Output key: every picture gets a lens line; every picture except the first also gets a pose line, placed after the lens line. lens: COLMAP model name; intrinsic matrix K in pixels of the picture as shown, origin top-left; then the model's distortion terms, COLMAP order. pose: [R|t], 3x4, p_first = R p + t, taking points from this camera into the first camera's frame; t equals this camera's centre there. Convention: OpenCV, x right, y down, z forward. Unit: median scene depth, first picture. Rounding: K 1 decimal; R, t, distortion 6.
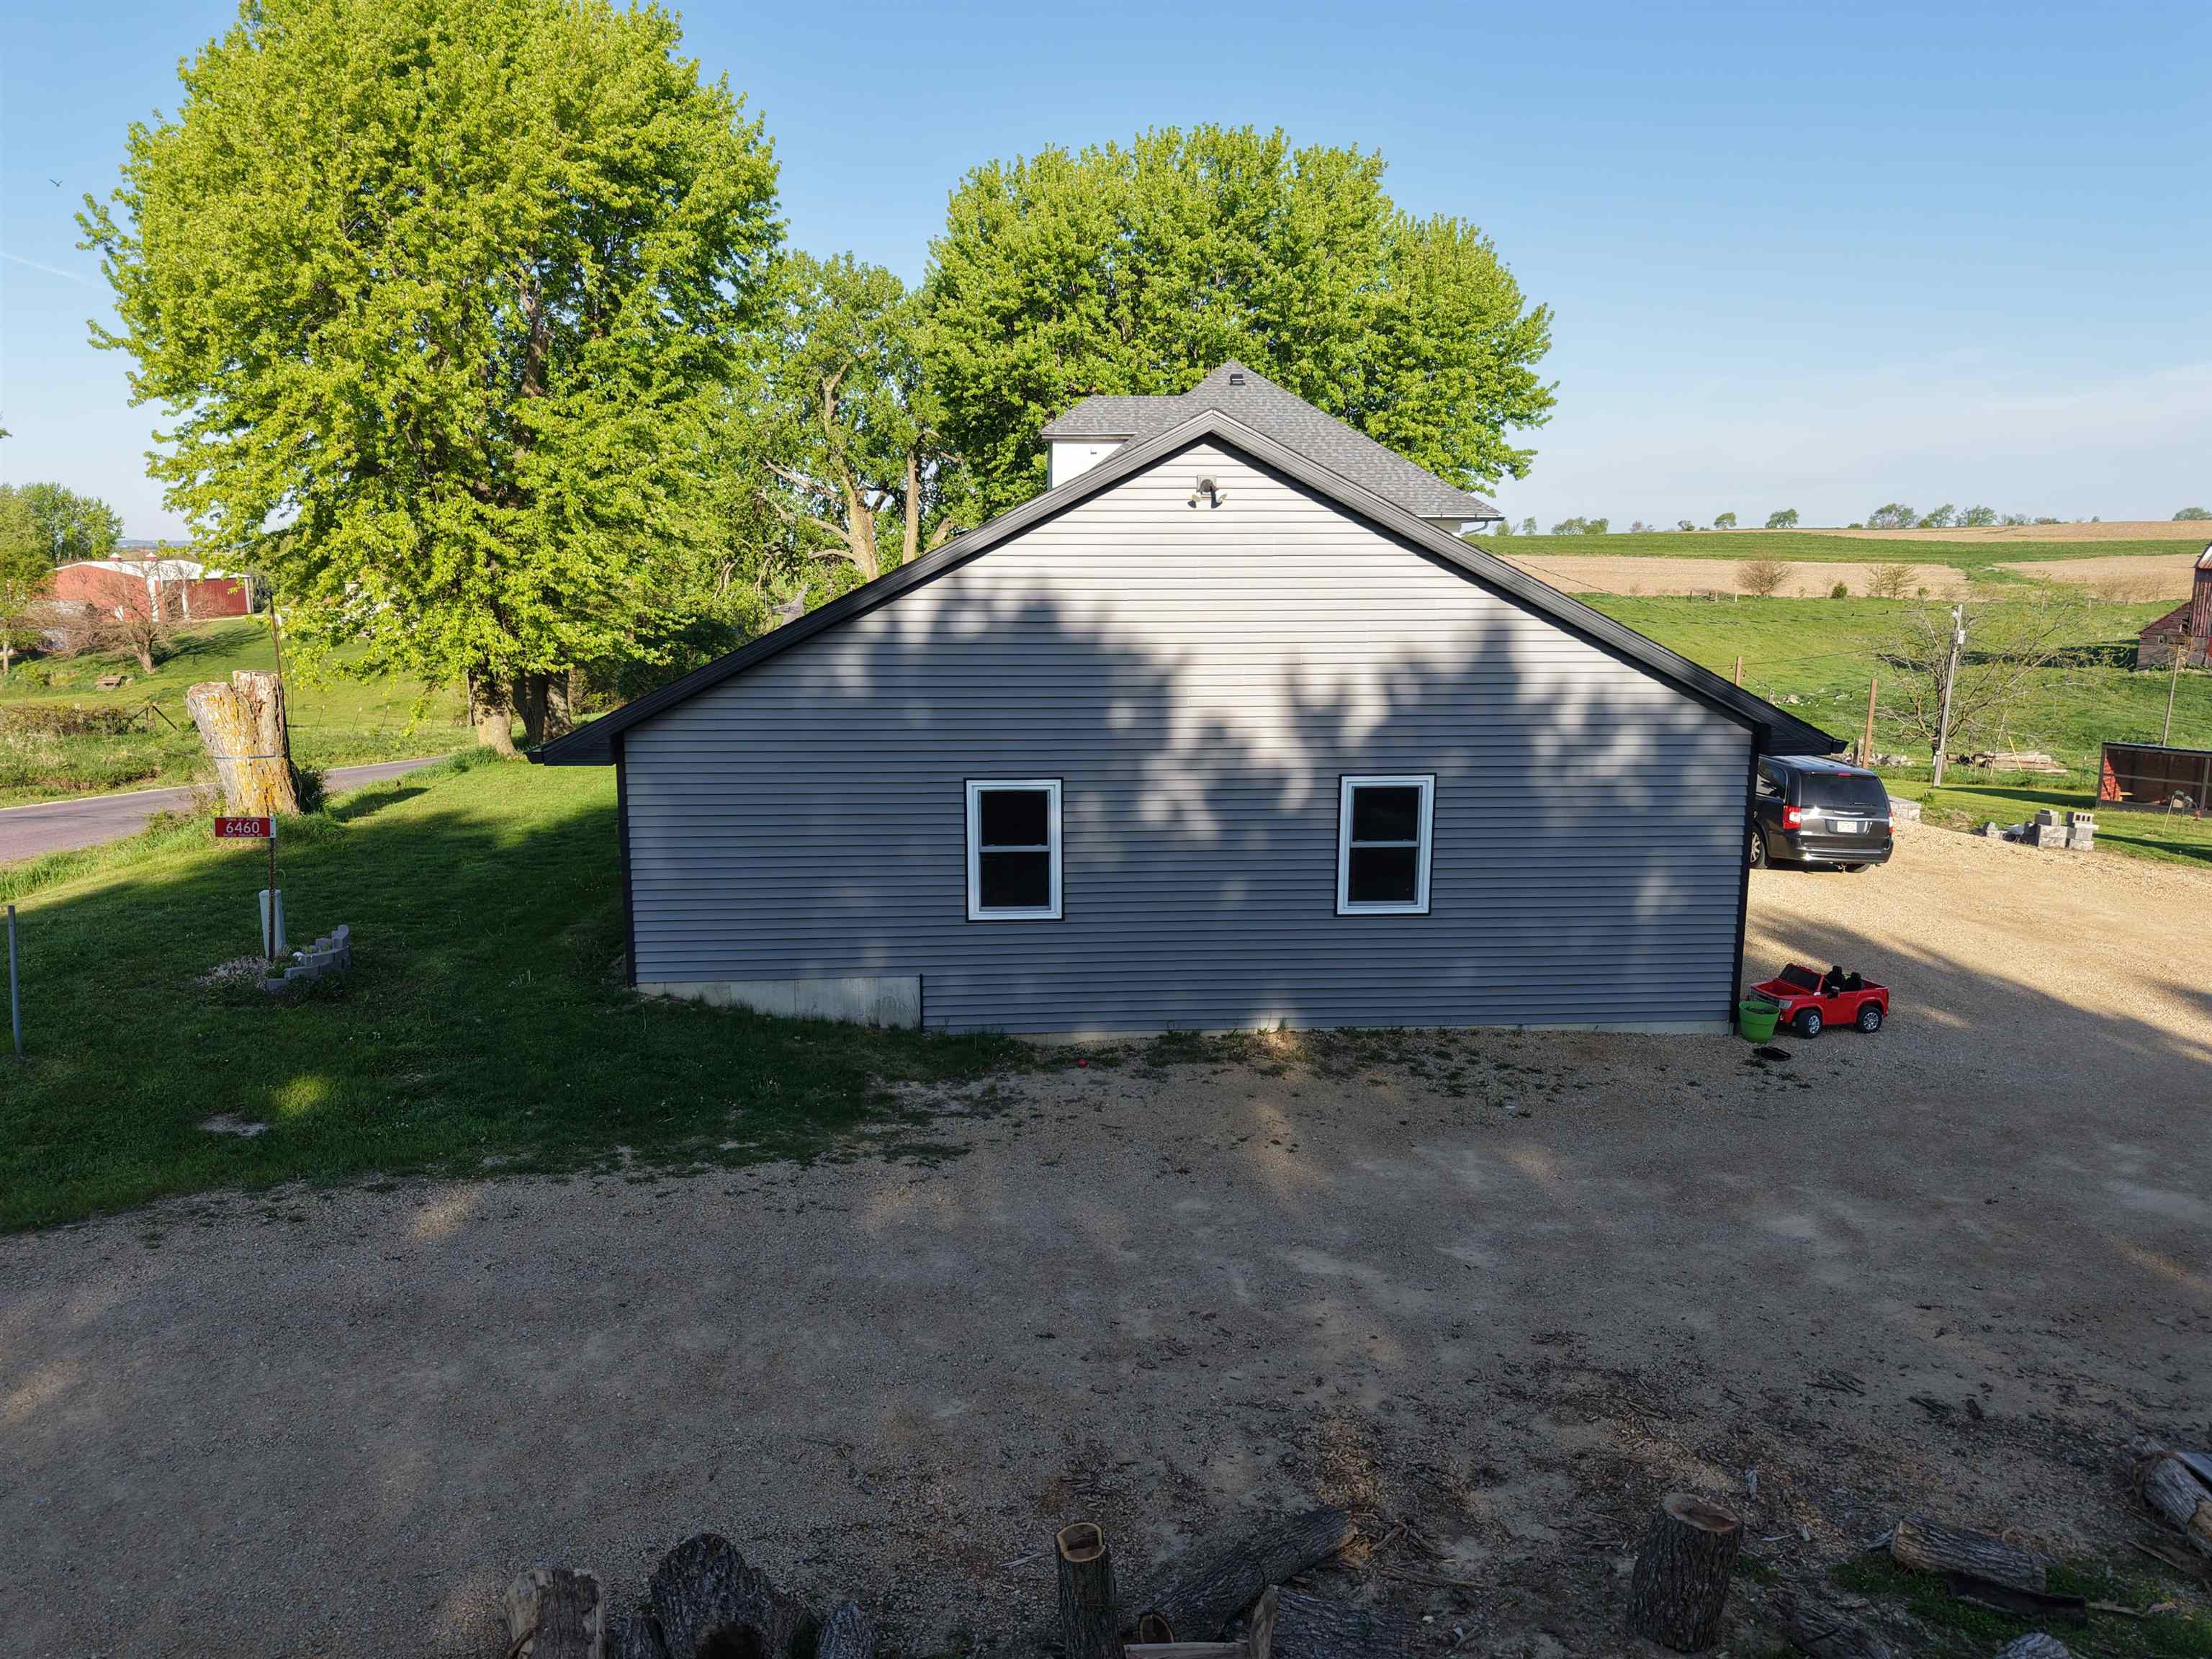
lens RADIAL K [[1464.0, 0, 1113.2], [0, 1464.0, 827.4], [0, 0, 1]] dist [0.025057, -0.020321]
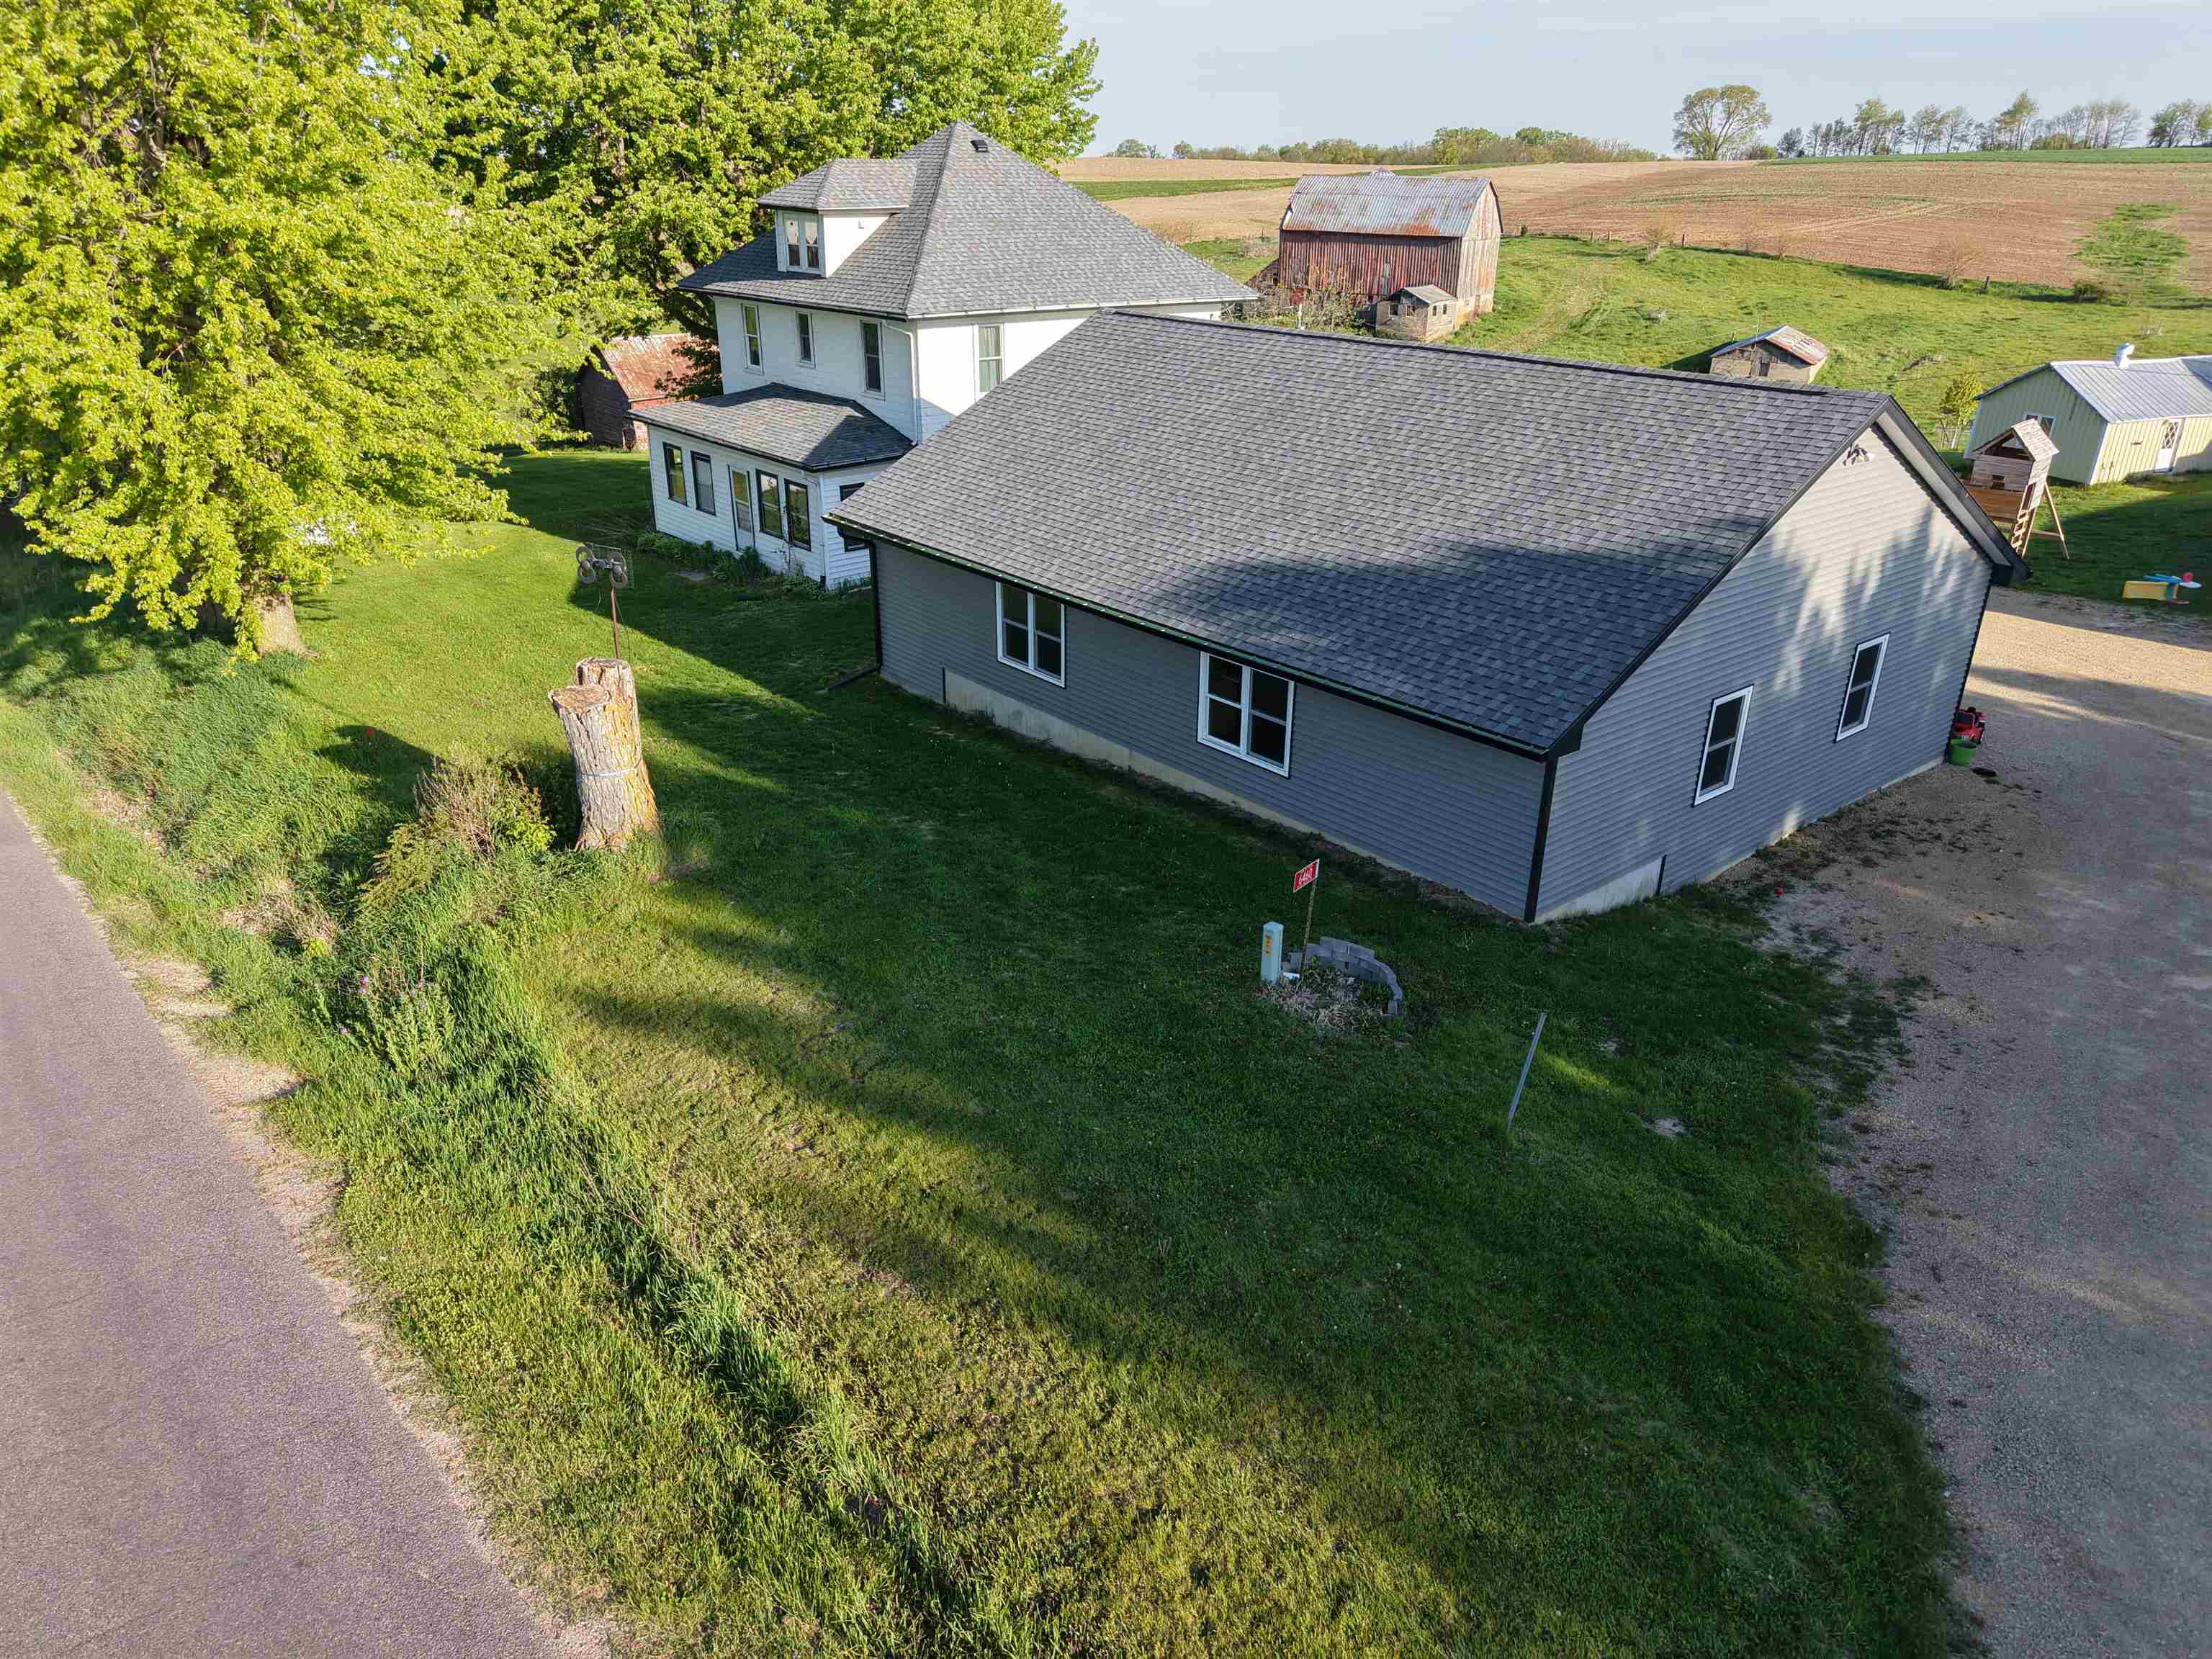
lens RADIAL K [[1464.0, 0, 1112.4], [0, 1464.0, 816.9], [0, 0, 1]] dist [0.025057, -0.020321]
pose [[0.825463, -0.213306, 0.522601, -1.153175], [0.097697, 0.965866, 0.239914, -0.267053], [-0.555938, -0.146983, 0.818125, 0.260653]]
